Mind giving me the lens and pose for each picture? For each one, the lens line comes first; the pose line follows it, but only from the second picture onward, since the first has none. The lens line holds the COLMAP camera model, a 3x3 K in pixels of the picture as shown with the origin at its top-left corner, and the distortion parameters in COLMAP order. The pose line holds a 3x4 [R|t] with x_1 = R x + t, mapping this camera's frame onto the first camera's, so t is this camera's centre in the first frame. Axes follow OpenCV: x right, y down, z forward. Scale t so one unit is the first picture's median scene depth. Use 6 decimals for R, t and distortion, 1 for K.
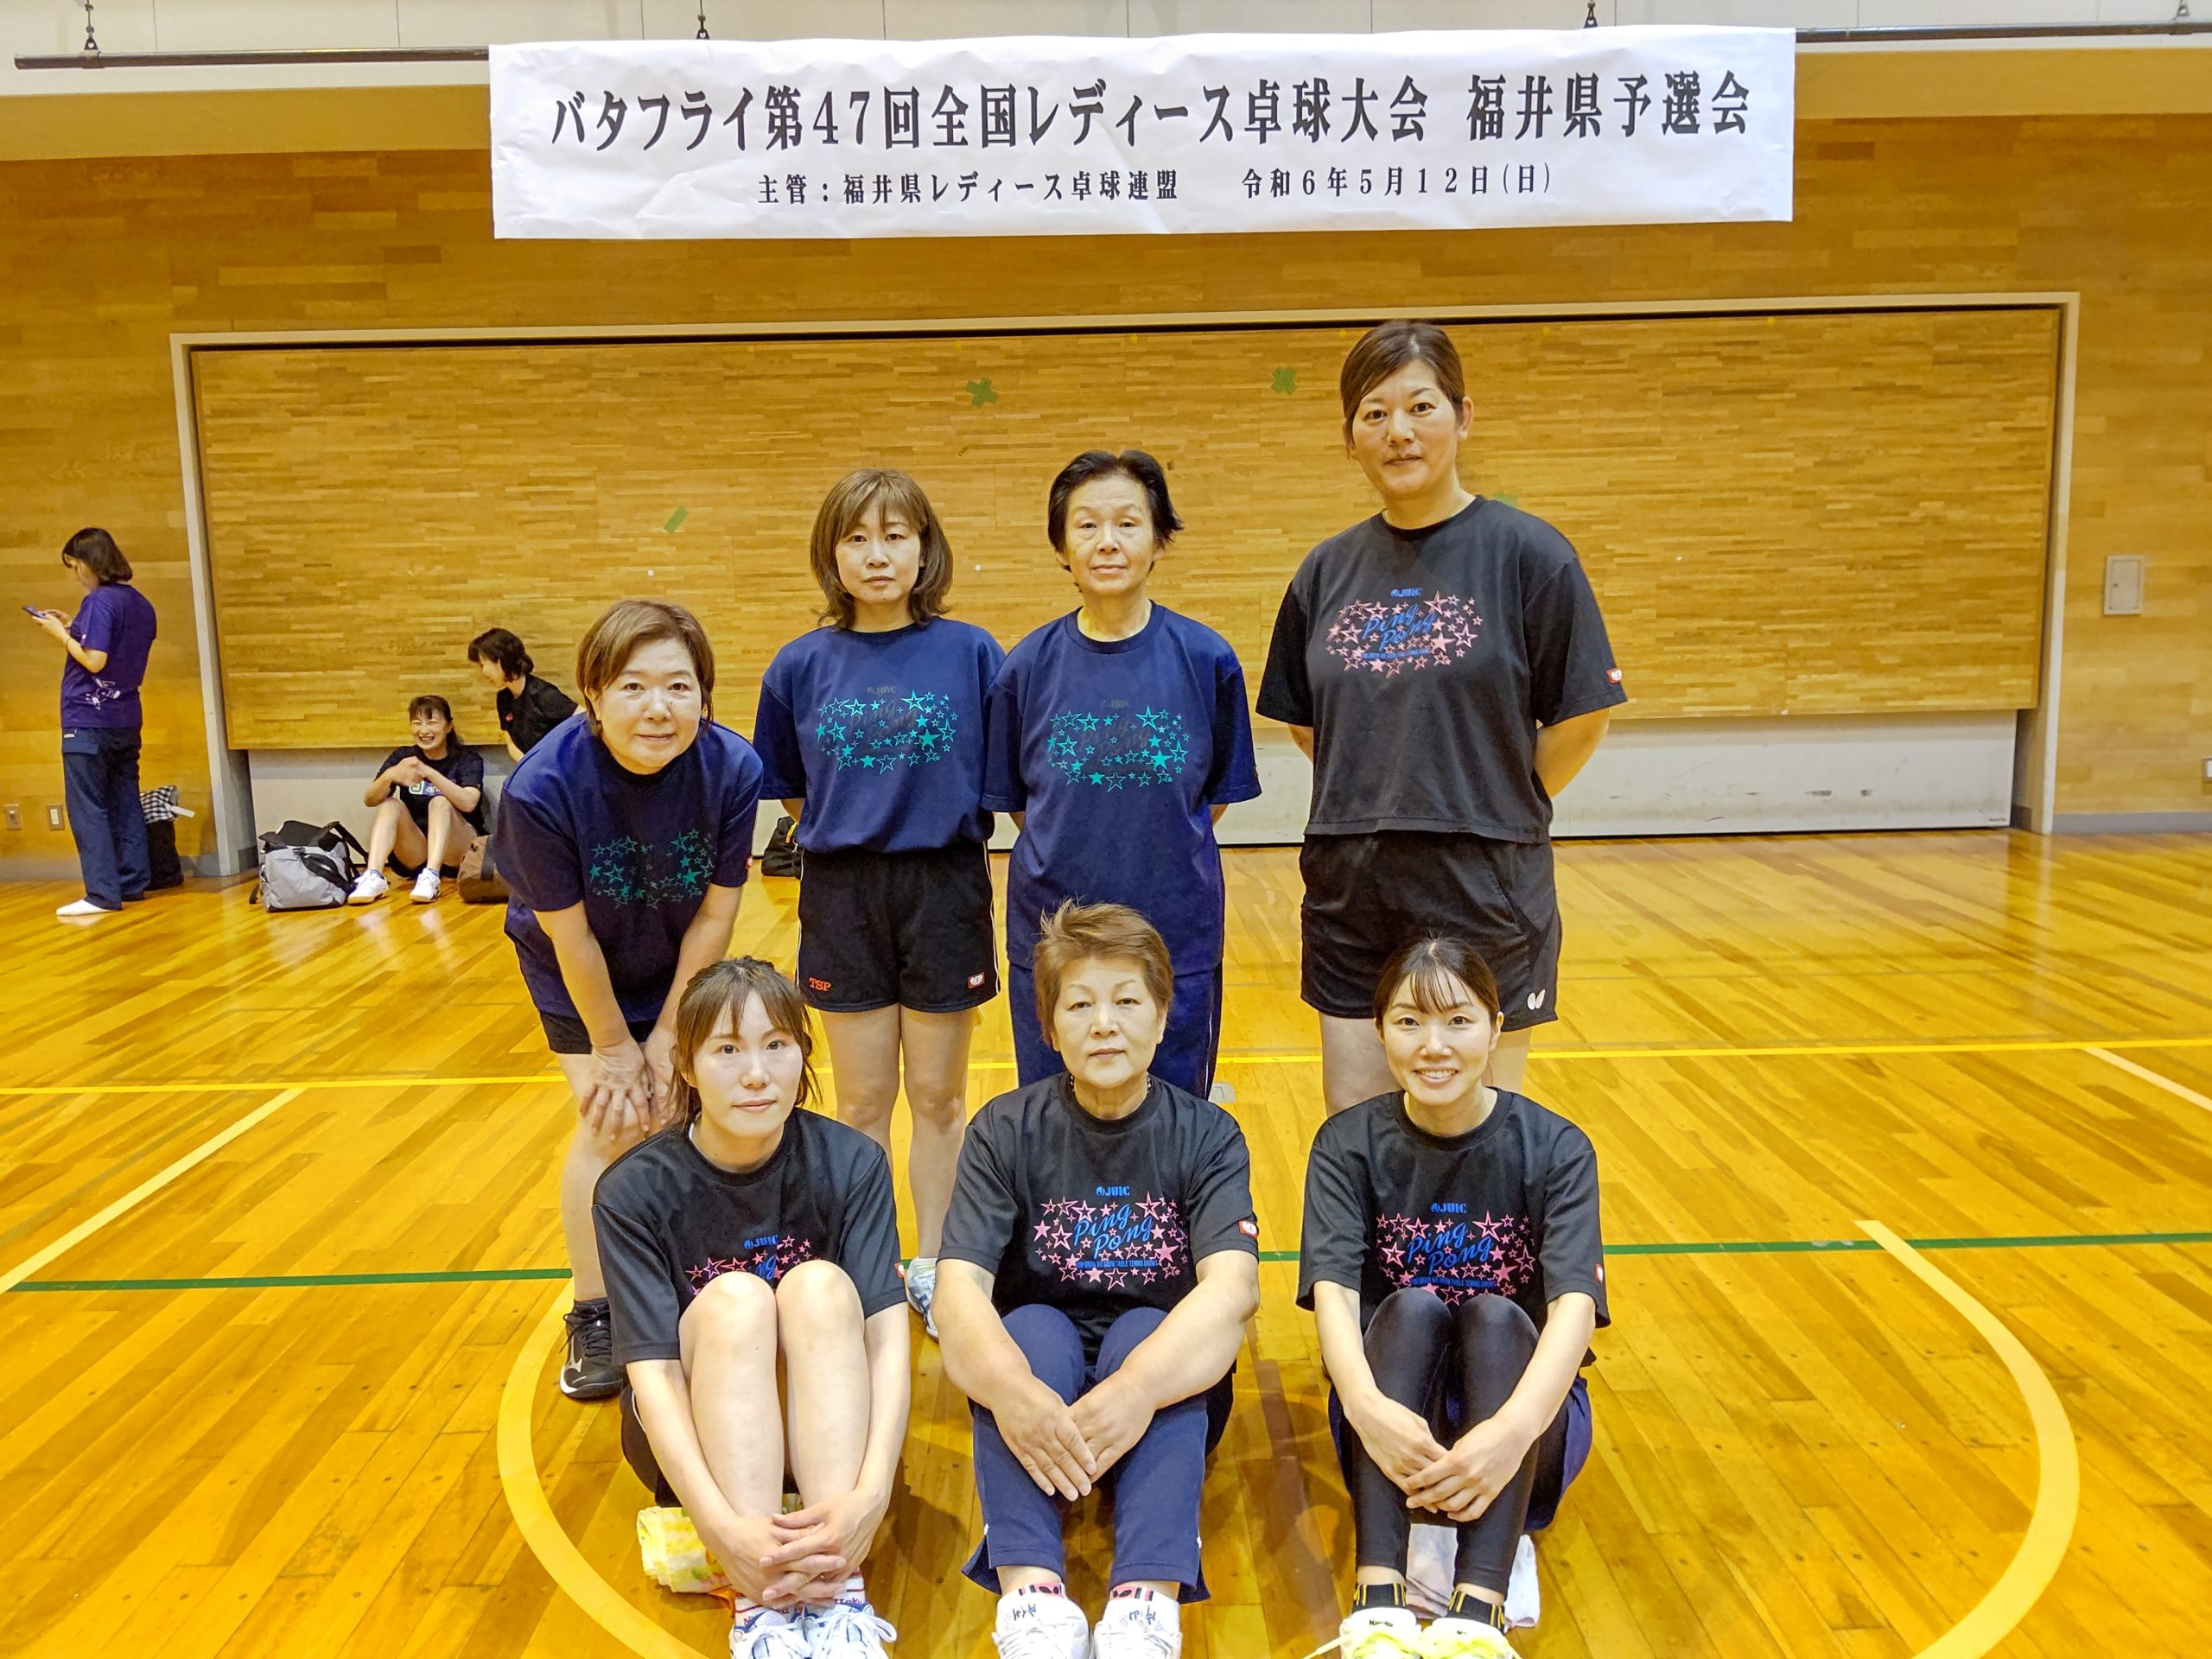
lens RADIAL K [[1704.0, 0, 1087.1], [0, 1704.0, 792.7], [0, 0, 1]] dist [0.047292, -0.058118]
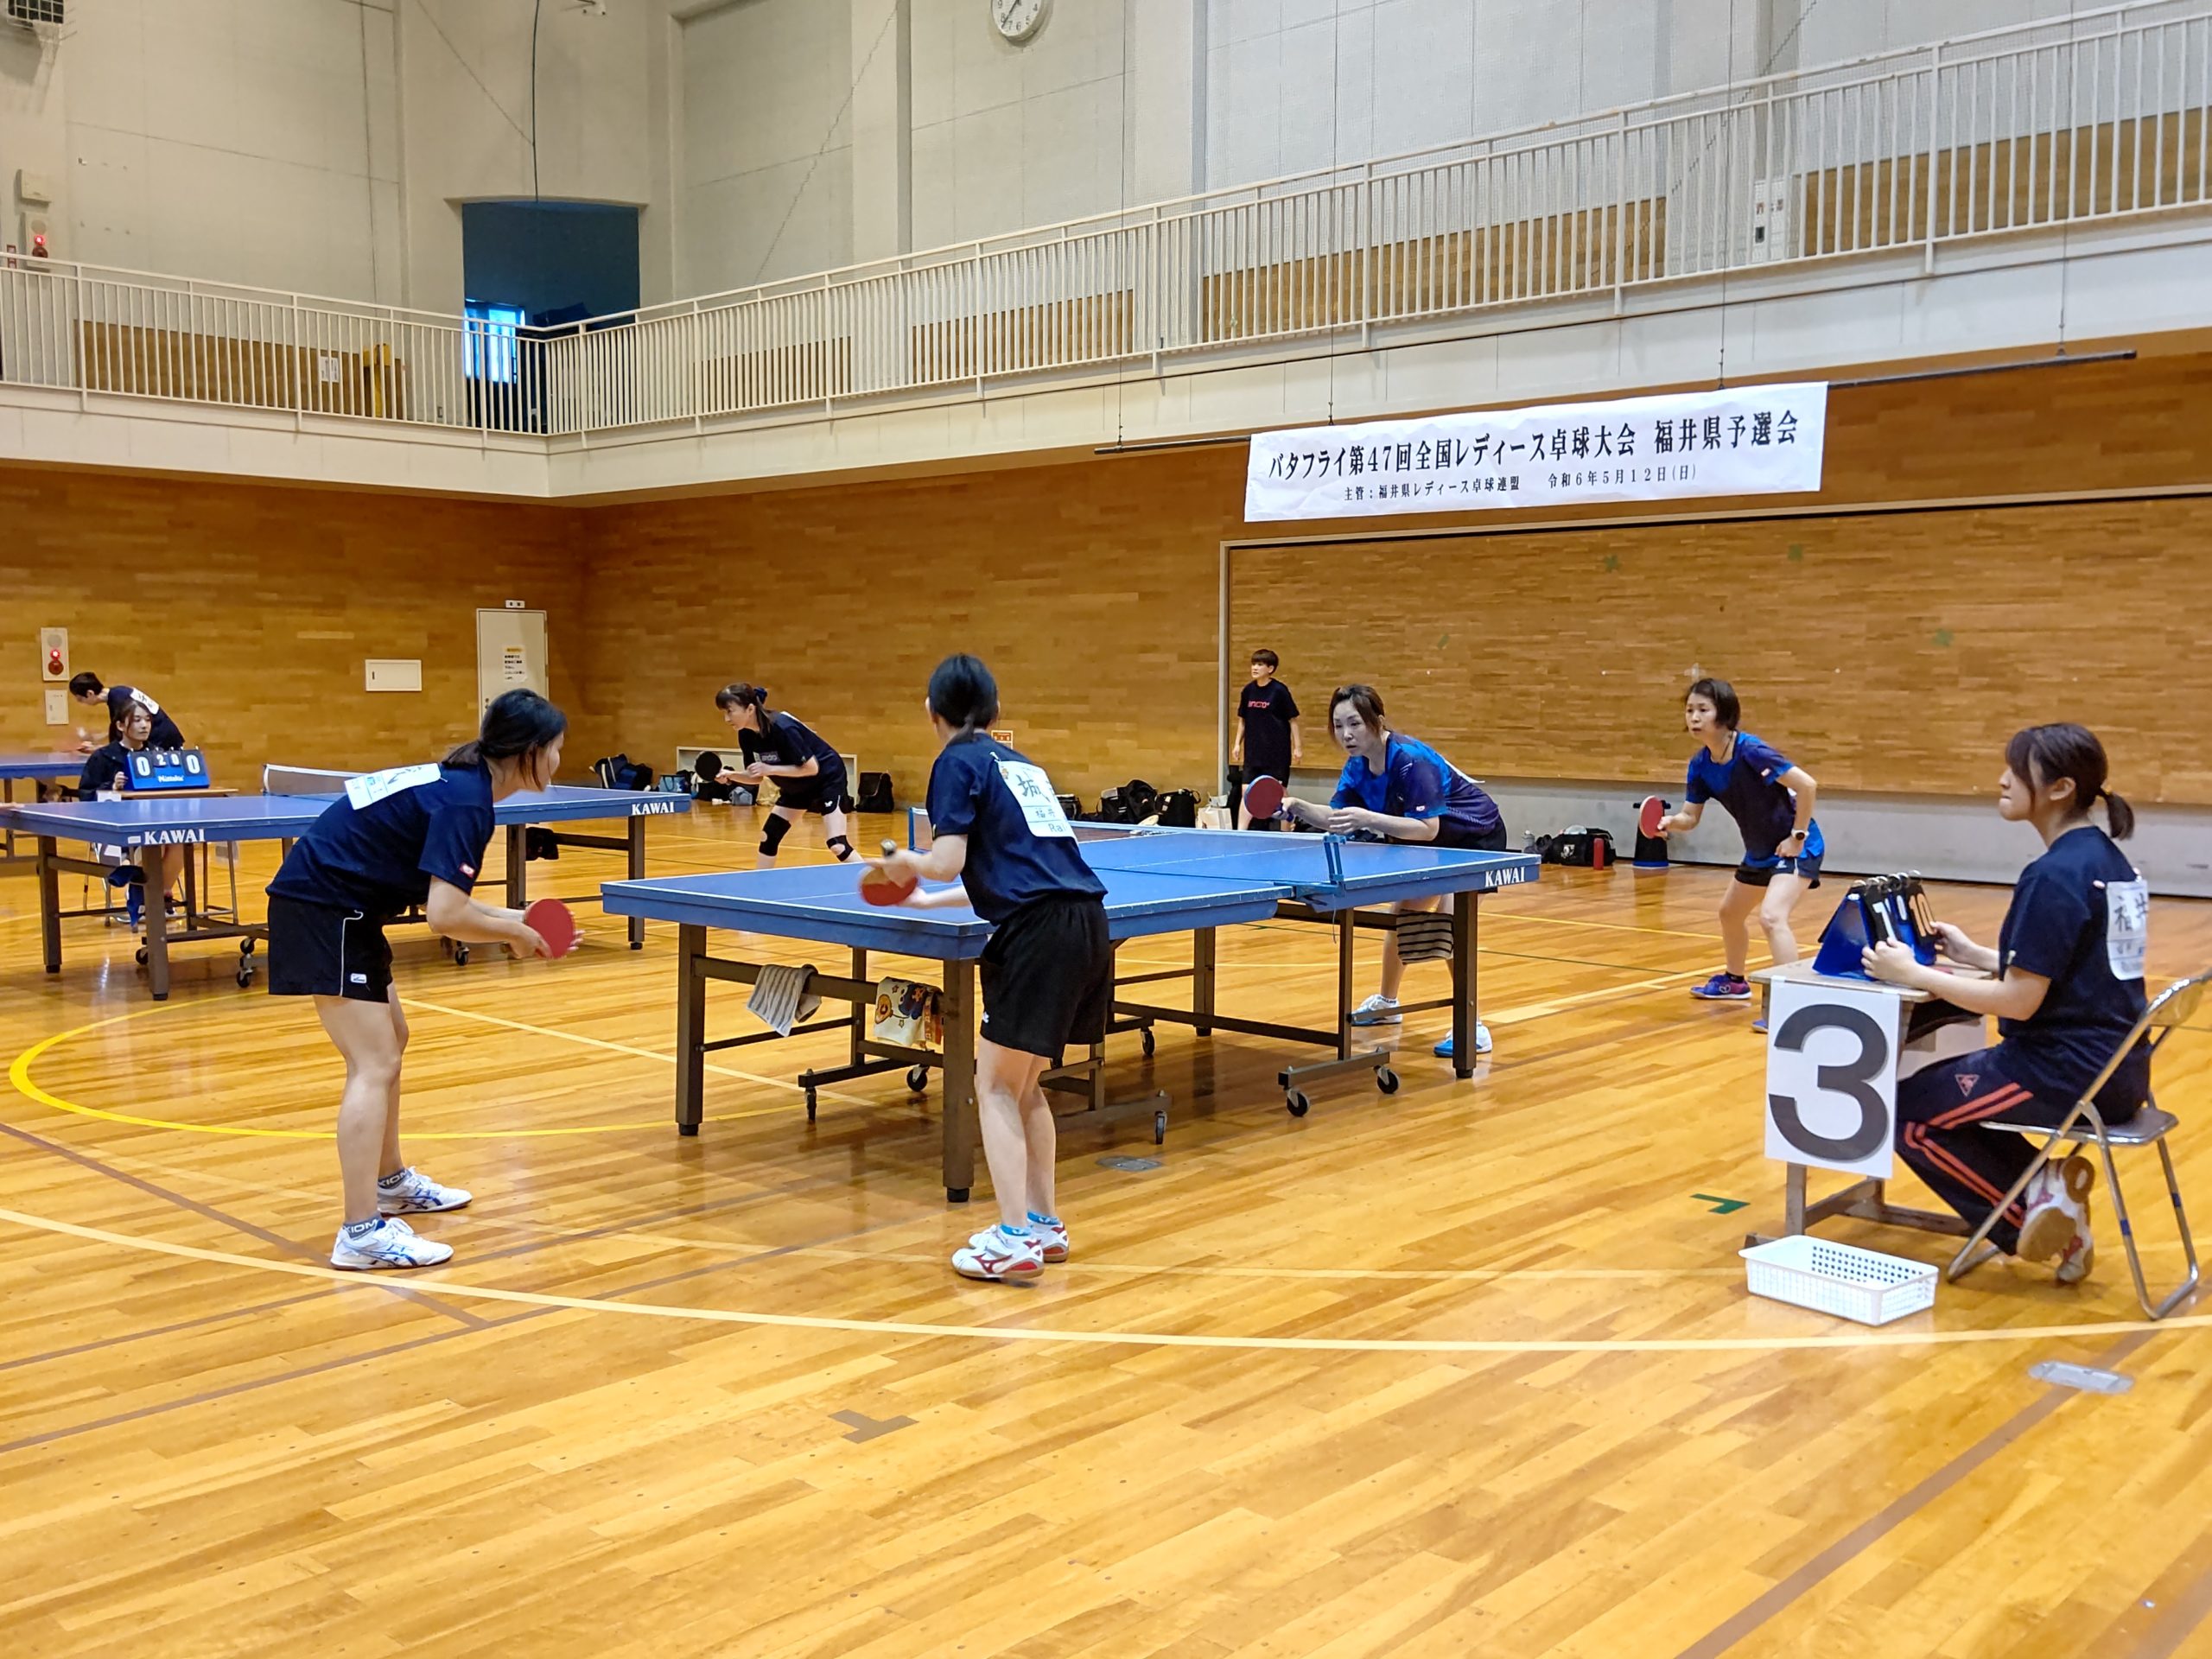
lens RADIAL K [[2096.1, 0, 1106.0], [0, 2096.1, 829.5], [0, 0, 1]] dist [-0.018500, -0.023017]
pose [[0.725620, 0.072282, -0.684289, 0.945855], [-0.104201, 0.994541, -0.005440, 0.069302], [0.680161, 0.075251, 0.729191, -0.711676]]
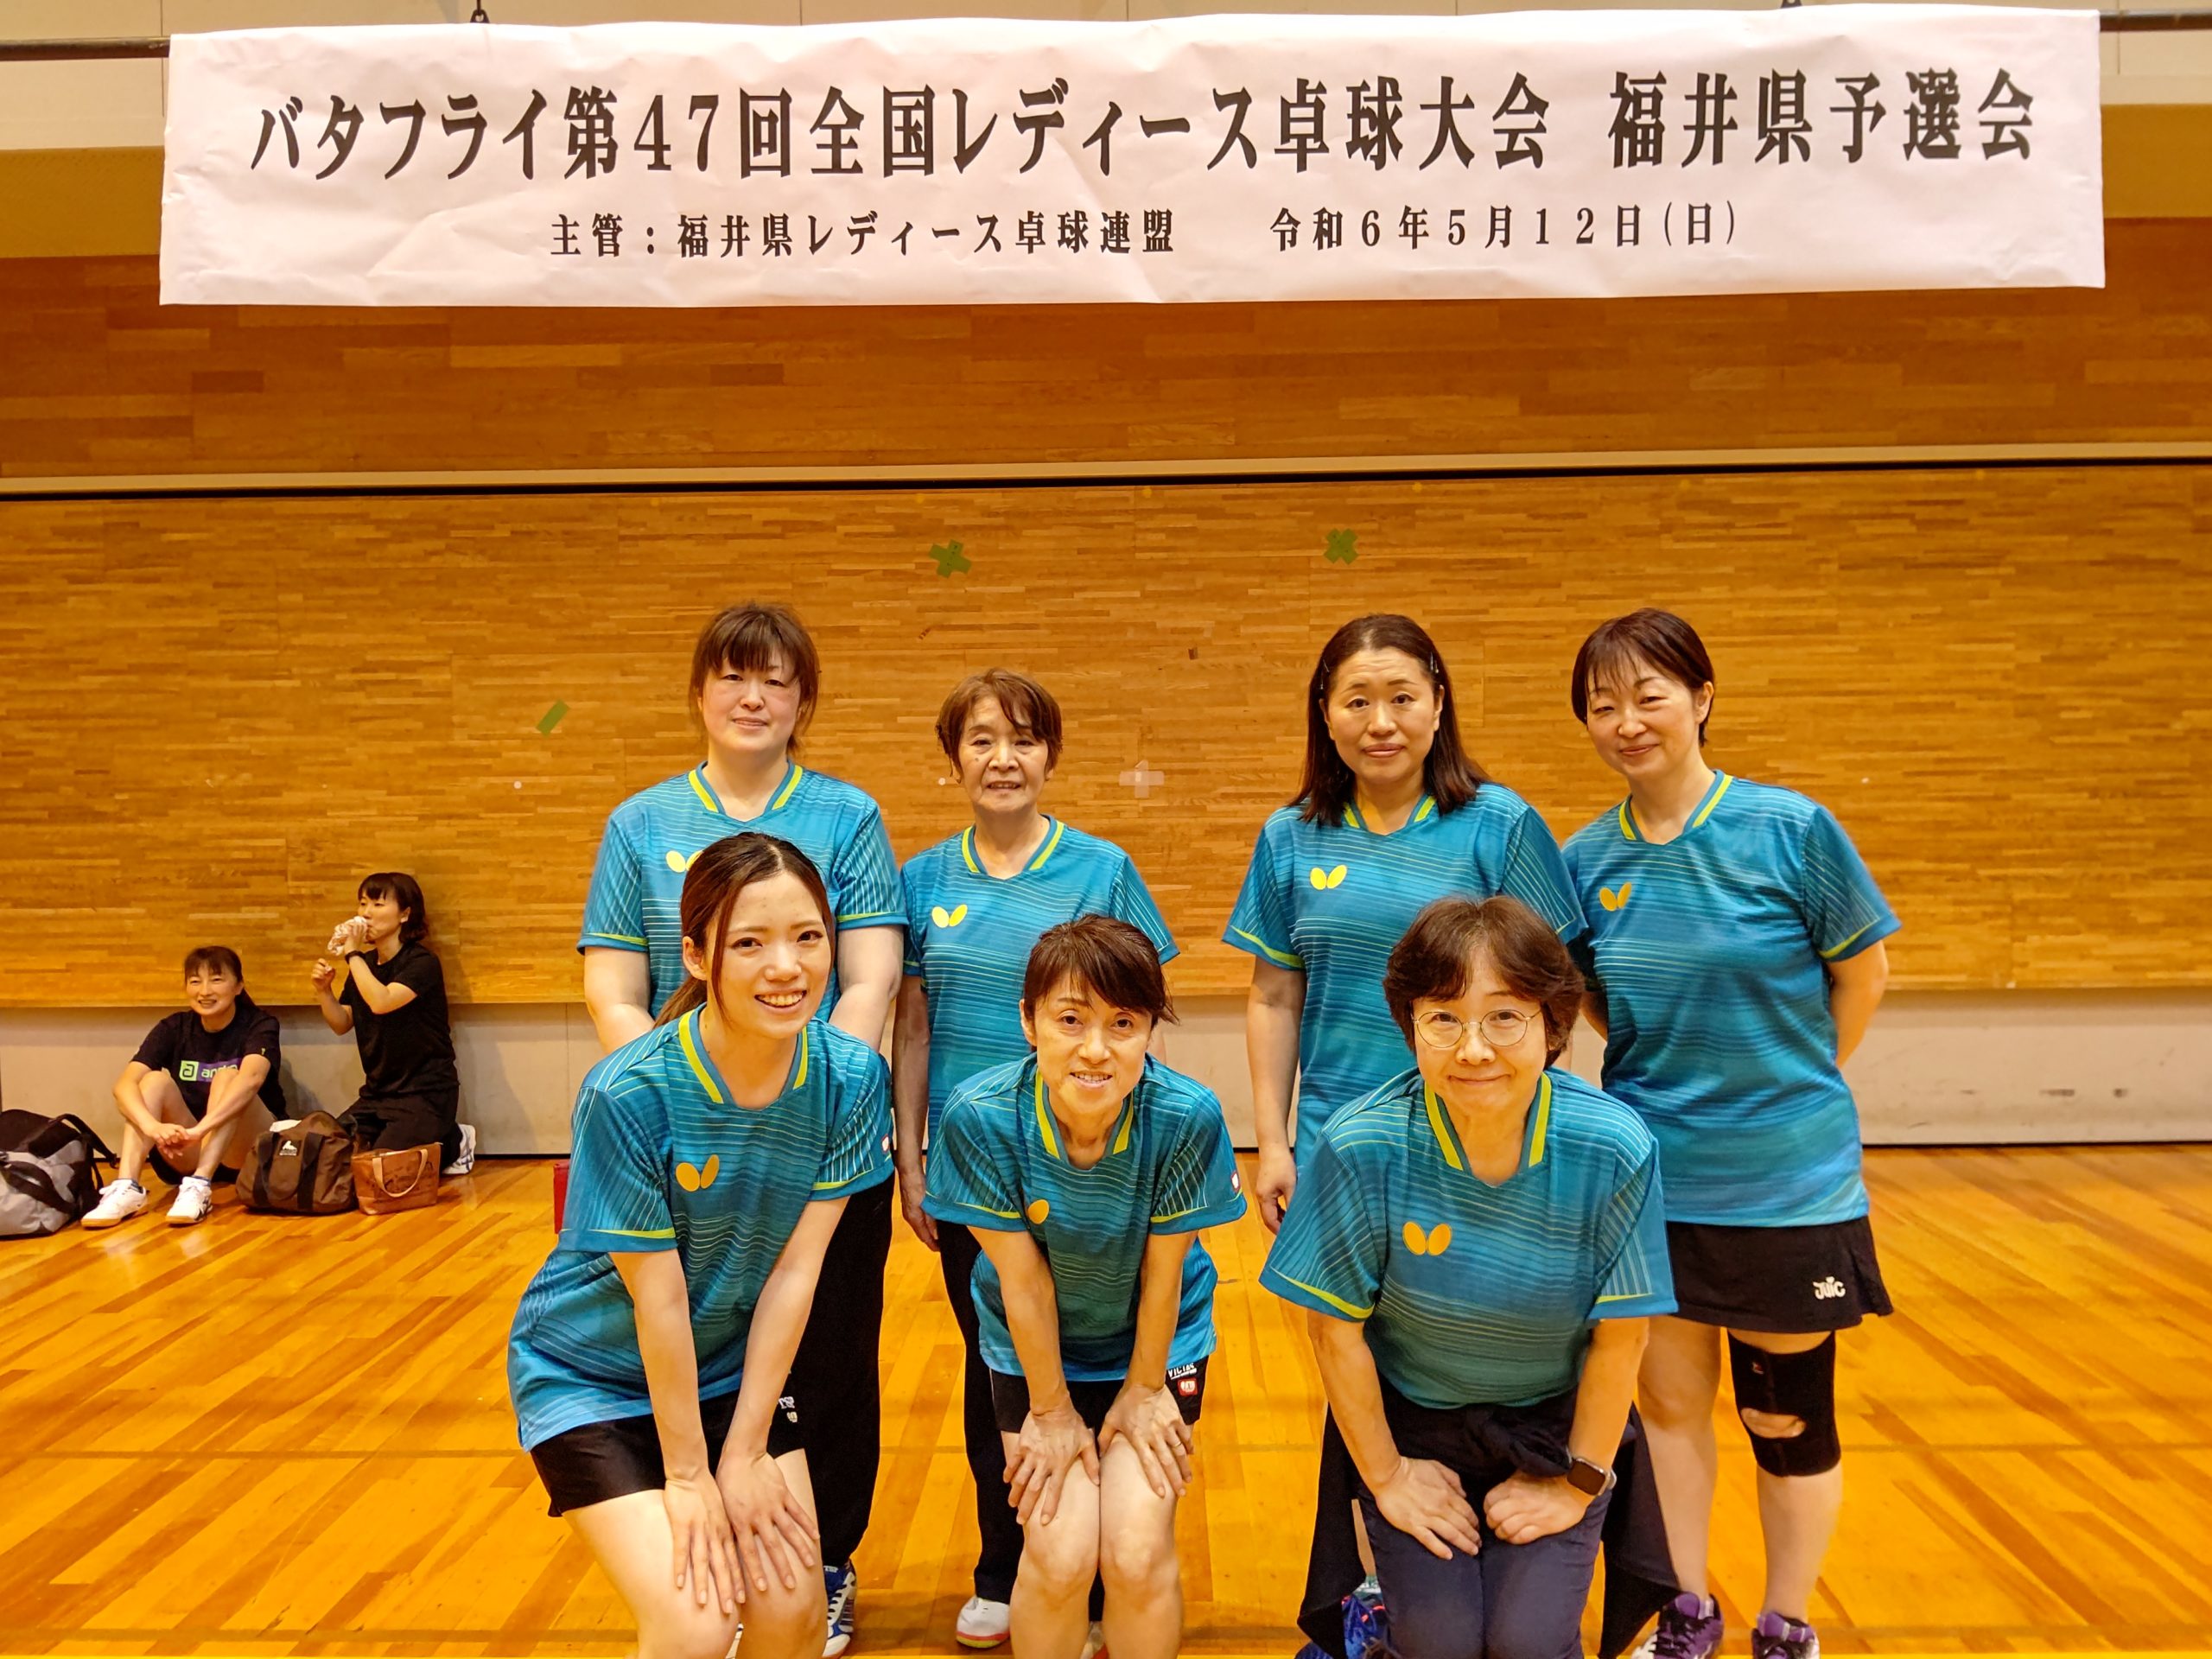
lens RADIAL K [[1705.6, 0, 1106.0], [0, 1705.6, 829.5], [0, 0, 1]] dist [0.066074, -0.103035]
pose [[0.999521, 0.011056, -0.028890, 0.033210], [-0.013725, 0.995489, -0.093878, -0.040215], [0.027722, 0.094230, 0.995164, 0.242548]]
